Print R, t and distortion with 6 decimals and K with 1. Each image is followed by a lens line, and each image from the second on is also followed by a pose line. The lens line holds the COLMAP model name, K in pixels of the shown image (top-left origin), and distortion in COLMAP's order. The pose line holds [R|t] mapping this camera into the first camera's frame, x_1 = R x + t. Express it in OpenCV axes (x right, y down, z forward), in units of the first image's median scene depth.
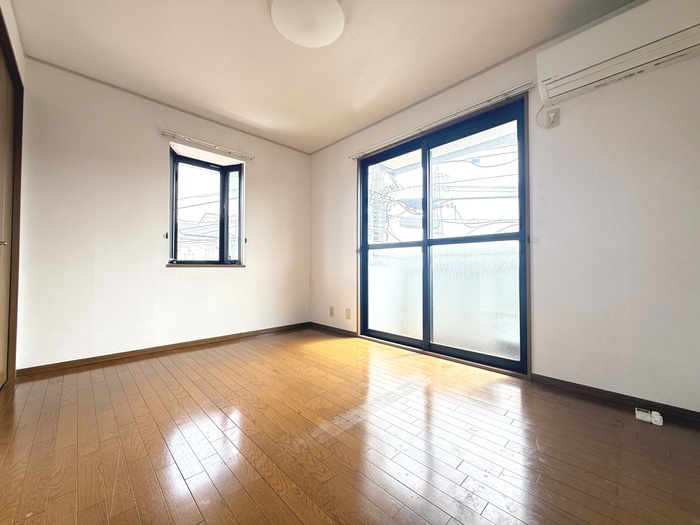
lens RADIAL K [[280.2, 0, 350.0], [0, 280.2, 262.5], [0, 0, 1]] dist [-0.000724, 0.000015]
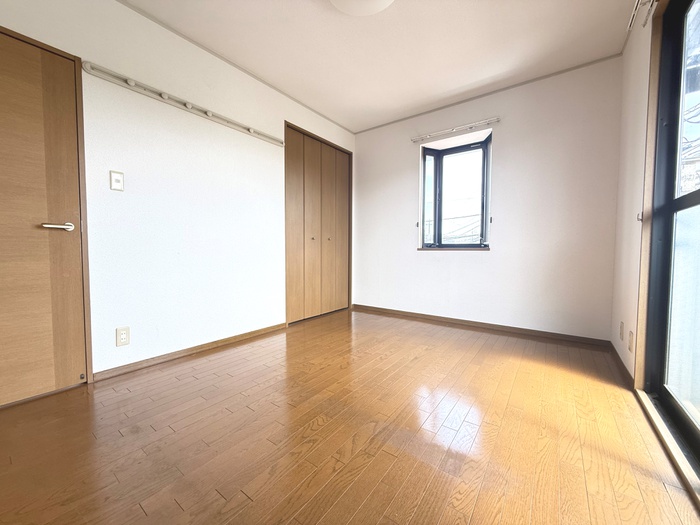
lens RADIAL K [[280.2, 0, 350.0], [0, 280.2, 262.5], [0, 0, 1]] dist [-0.000724, 0.000015]
pose [[0.164535, 0.044052, -0.985387, 0.463029], [0.016919, 0.998729, 0.047473, 0.006011], [0.986226, -0.024482, 0.163580, 0.459070]]
